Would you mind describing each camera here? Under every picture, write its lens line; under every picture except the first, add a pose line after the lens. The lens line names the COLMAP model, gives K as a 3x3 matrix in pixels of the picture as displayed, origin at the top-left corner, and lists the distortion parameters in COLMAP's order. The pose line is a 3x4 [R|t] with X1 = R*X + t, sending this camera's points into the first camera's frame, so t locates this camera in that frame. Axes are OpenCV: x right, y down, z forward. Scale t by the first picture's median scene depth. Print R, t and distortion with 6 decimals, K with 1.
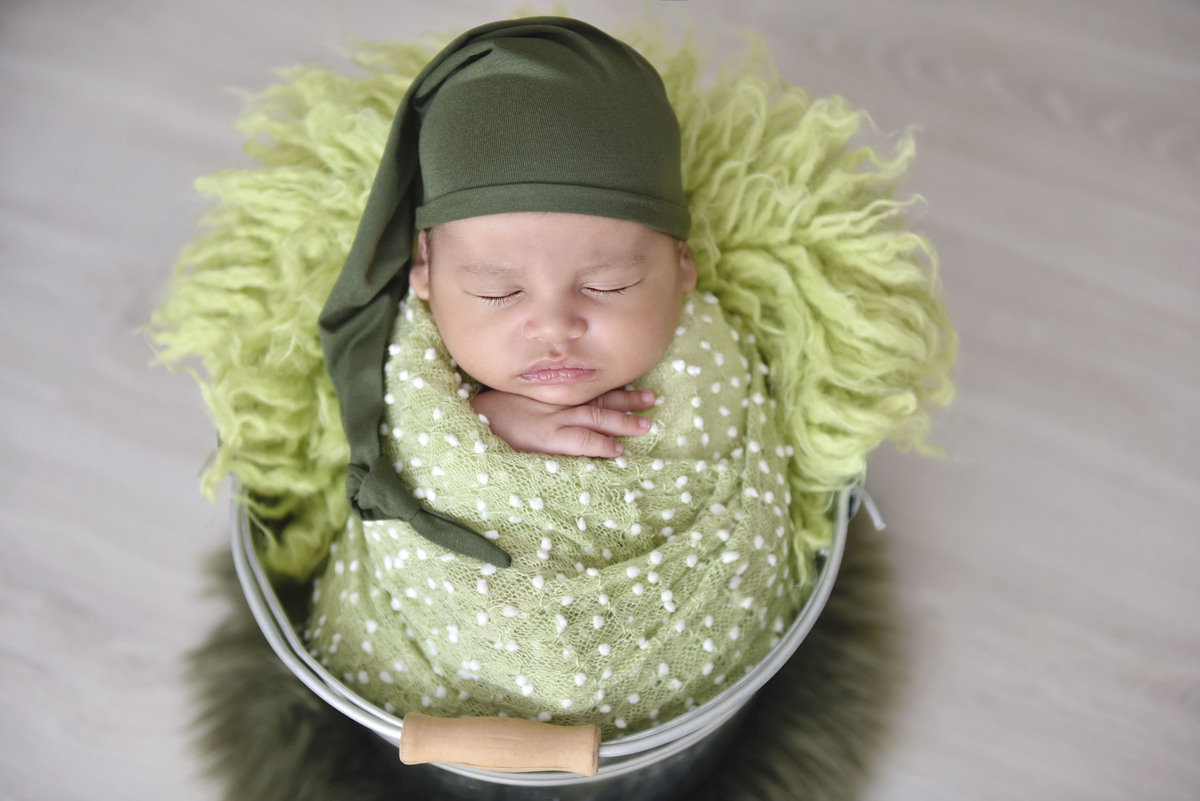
lens RADIAL K [[1869.1, 0, 604.3], [0, 1869.1, 394.0], [0, 0, 1]] dist [0.134174, 0.000000]
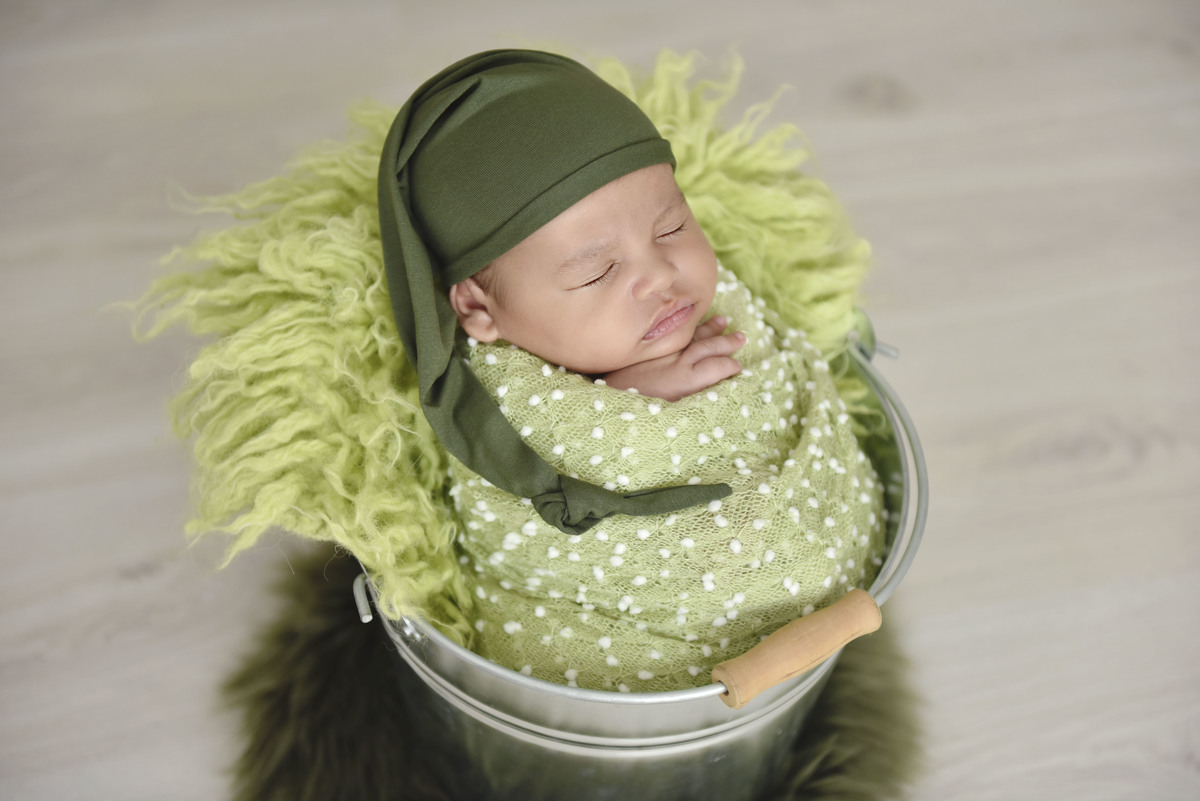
lens RADIAL K [[1999.8, 0, 601.5], [0, 1999.8, 408.5], [0, 0, 1]] dist [0.049575, 0.000000]
pose [[0.776293, -0.437807, 0.453535, -0.592366], [0.497912, 0.867094, -0.015226, 0.030084], [-0.386592, 0.237641, 0.891108, -0.003272]]
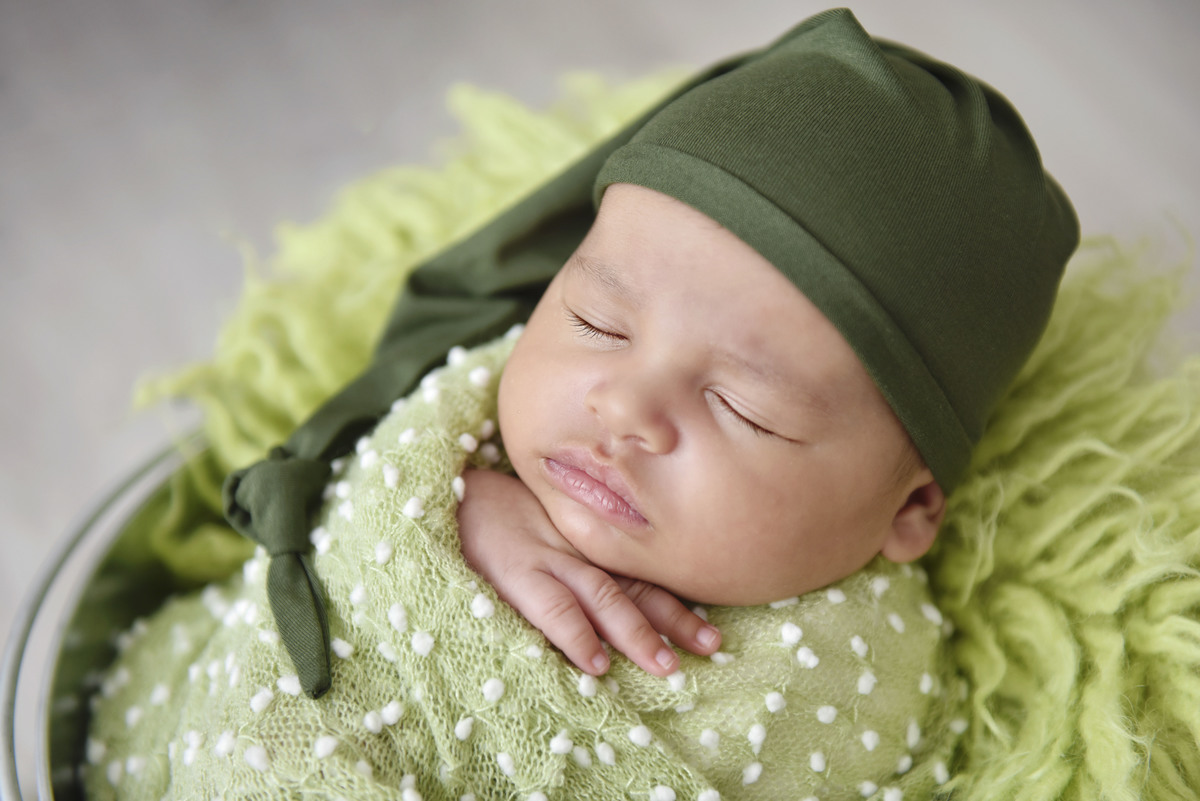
lens RADIAL K [[1874.7, 0, 606.4], [0, 1874.7, 391.8], [0, 0, 1]] dist [0.131638, 0.000000]
pose [[0.747583, 0.537268, -0.390465, 0.186112], [-0.623138, 0.770818, -0.132435, 0.039618], [0.229824, 0.342319, 0.911042, 0.451274]]
